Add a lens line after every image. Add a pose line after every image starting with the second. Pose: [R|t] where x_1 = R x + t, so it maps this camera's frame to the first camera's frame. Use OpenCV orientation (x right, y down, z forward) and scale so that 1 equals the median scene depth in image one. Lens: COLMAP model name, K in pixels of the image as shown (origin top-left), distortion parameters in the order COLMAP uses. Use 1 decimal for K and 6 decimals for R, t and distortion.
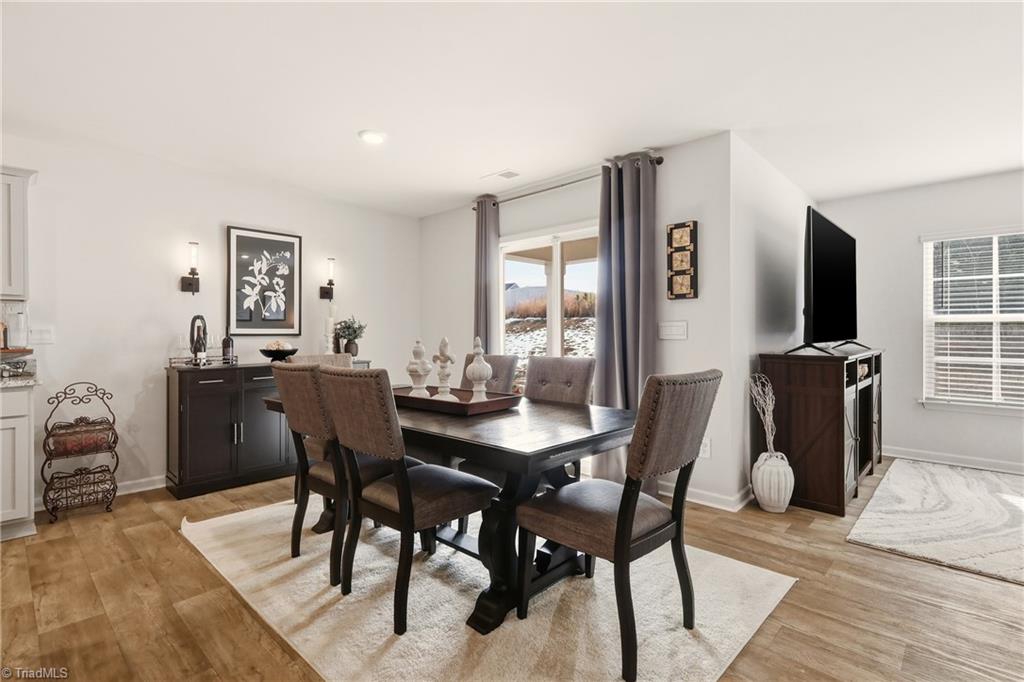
lens RADIAL K [[485.4, 0, 506.3], [0, 485.4, 334.6], [0, 0, 1]] dist [0.001256, 0.001196]
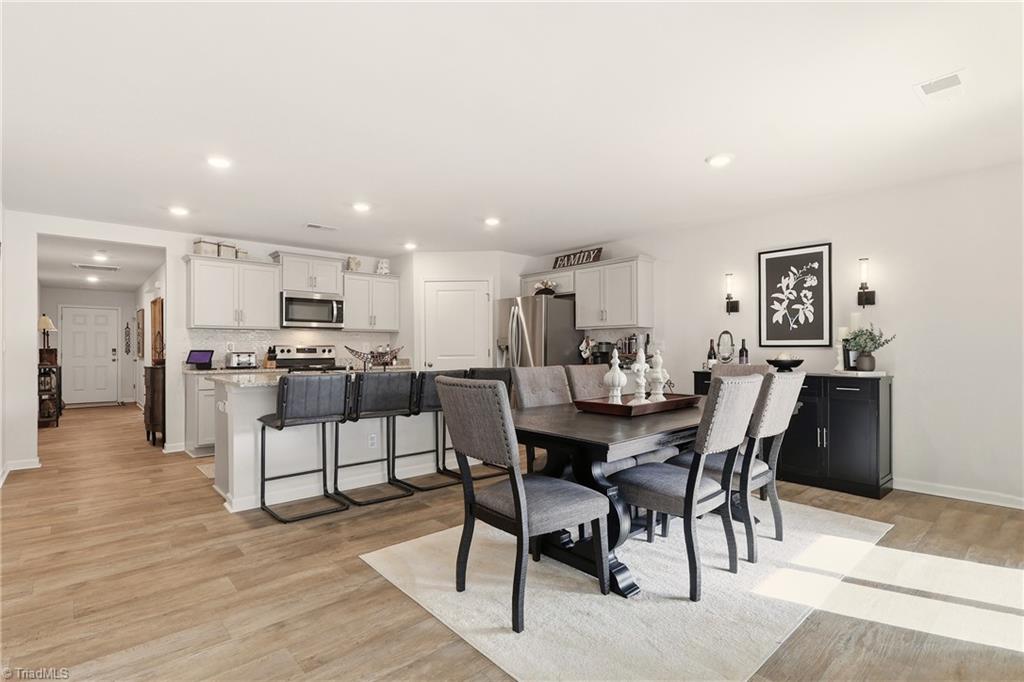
lens RADIAL K [[485.4, 0, 509.3], [0, 485.4, 348.0], [0, 0, 1]] dist [0.001256, 0.001196]
pose [[-0.077391, 0.004812, -0.996989, 0.639391], [0.000863, 0.999988, 0.004760, -0.001006], [0.997000, -0.000492, -0.077394, 0.491080]]
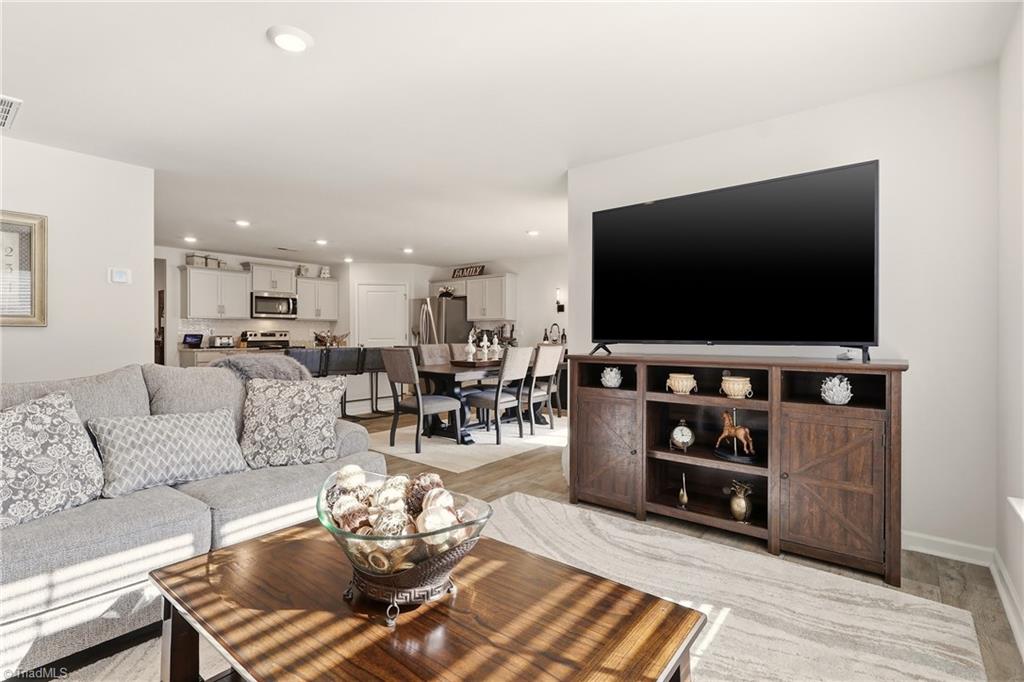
lens RADIAL K [[485.4, 0, 507.6], [0, 485.4, 333.7], [0, 0, 1]] dist [0.001256, 0.001196]
pose [[0.085970, 0.006085, -0.996279, 1.319480], [-0.003585, 0.999977, 0.005798, -0.006788], [0.996291, 0.003073, 0.085990, 0.574547]]
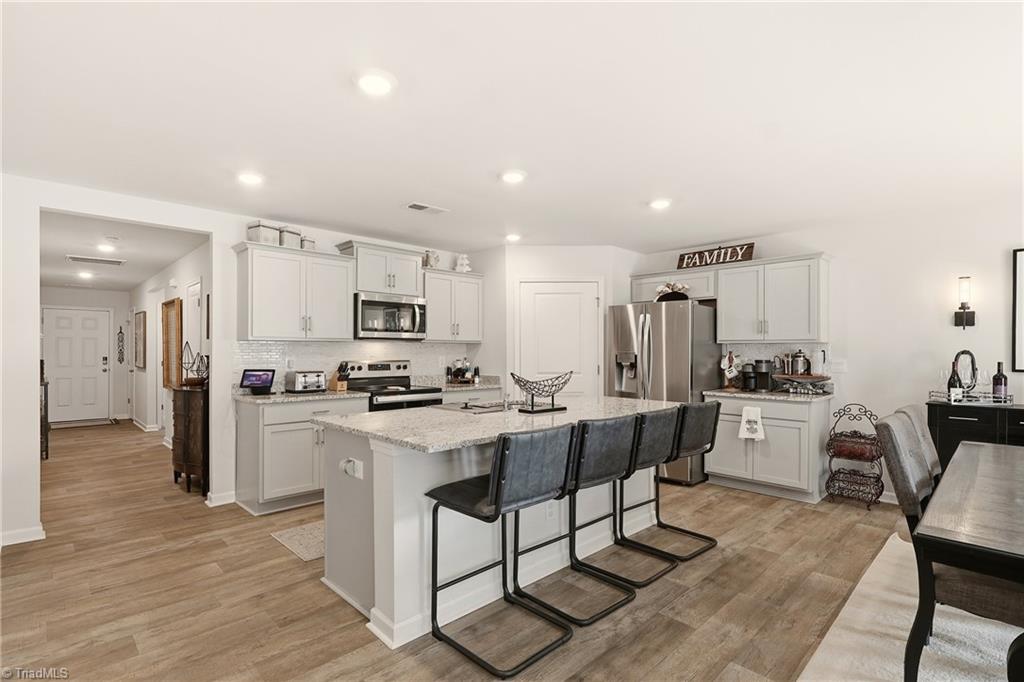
lens RADIAL K [[485.4, 0, 507.0], [0, 485.4, 349.9], [0, 0, 1]] dist [0.001256, 0.001196]
pose [[-0.034937, 0.004209, -0.999381, 0.363496], [-0.005188, 0.999977, 0.004393, -0.037140], [0.999376, 0.005338, -0.034914, 0.092522]]
